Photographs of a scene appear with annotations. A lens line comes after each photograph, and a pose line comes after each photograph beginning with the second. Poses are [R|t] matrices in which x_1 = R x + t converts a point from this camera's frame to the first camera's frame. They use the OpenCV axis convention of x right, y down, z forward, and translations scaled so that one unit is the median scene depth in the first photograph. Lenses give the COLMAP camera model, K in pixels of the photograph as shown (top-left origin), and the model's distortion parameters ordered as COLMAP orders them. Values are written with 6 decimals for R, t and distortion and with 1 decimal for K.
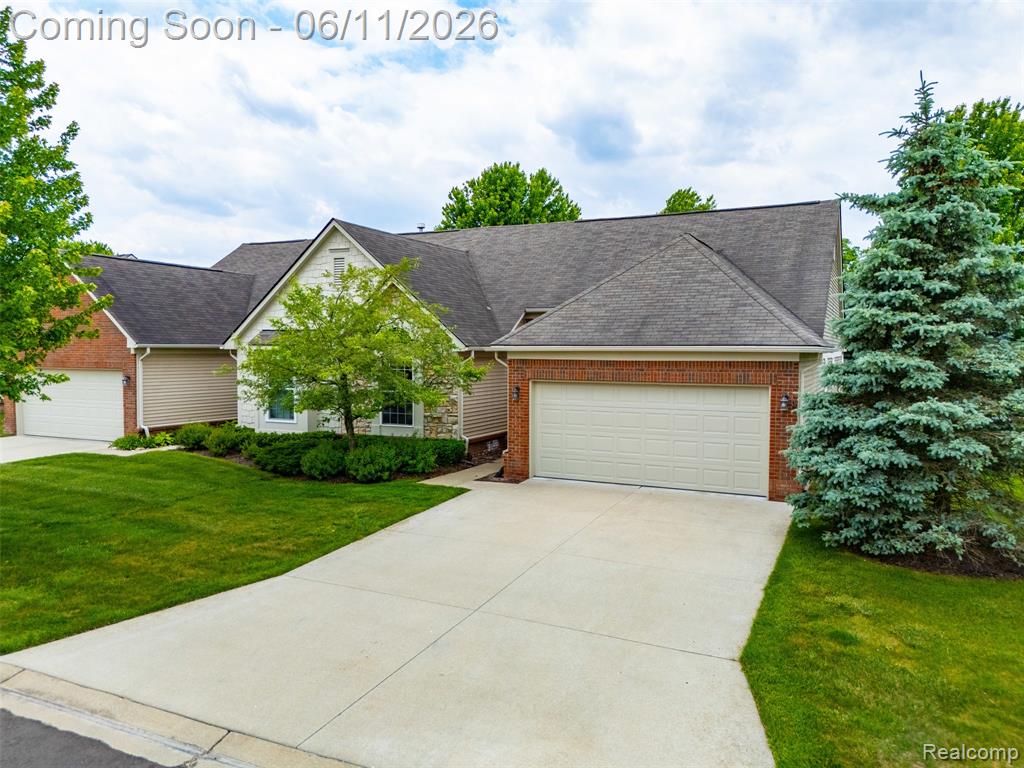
lens RADIAL K [[755.3, 0, 514.0], [0, 755.3, 383.7], [0, 0, 1]] dist [0.059195, -0.055320]
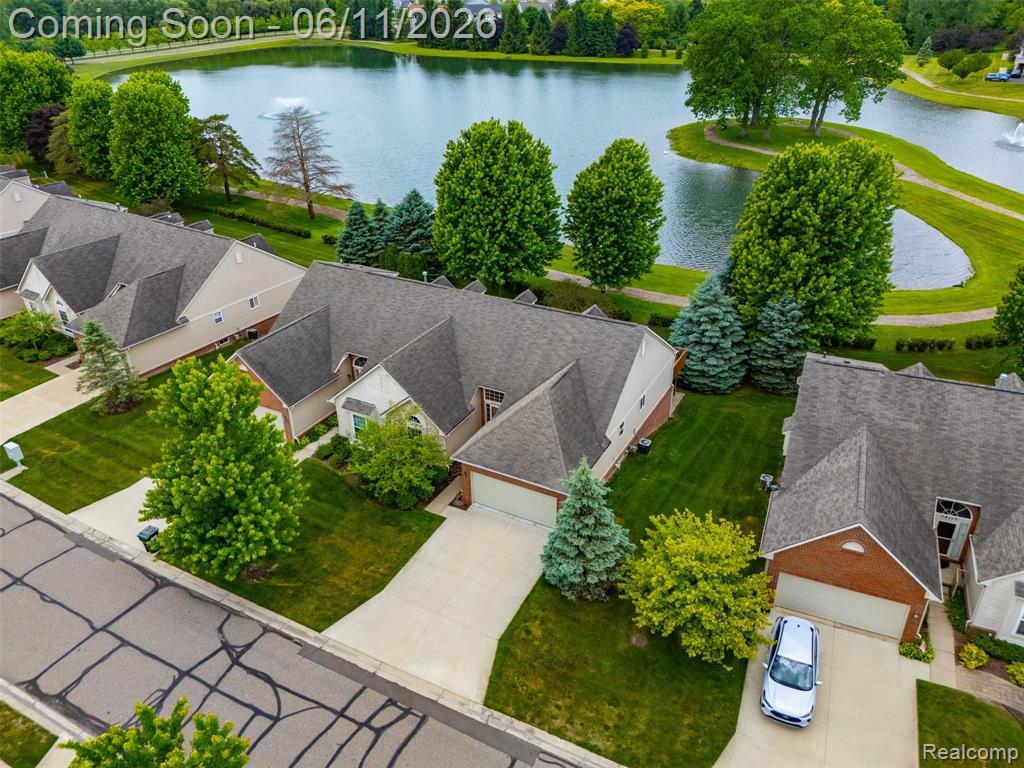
lens RADIAL K [[755.3, 0, 514.0], [0, 755.3, 383.7], [0, 0, 1]] dist [0.059195, -0.055320]
pose [[0.998981, 0.010890, -0.043788, 0.264927], [0.009638, 0.896549, 0.442840, -1.327138], [0.044081, -0.442811, 0.895531, -1.019833]]
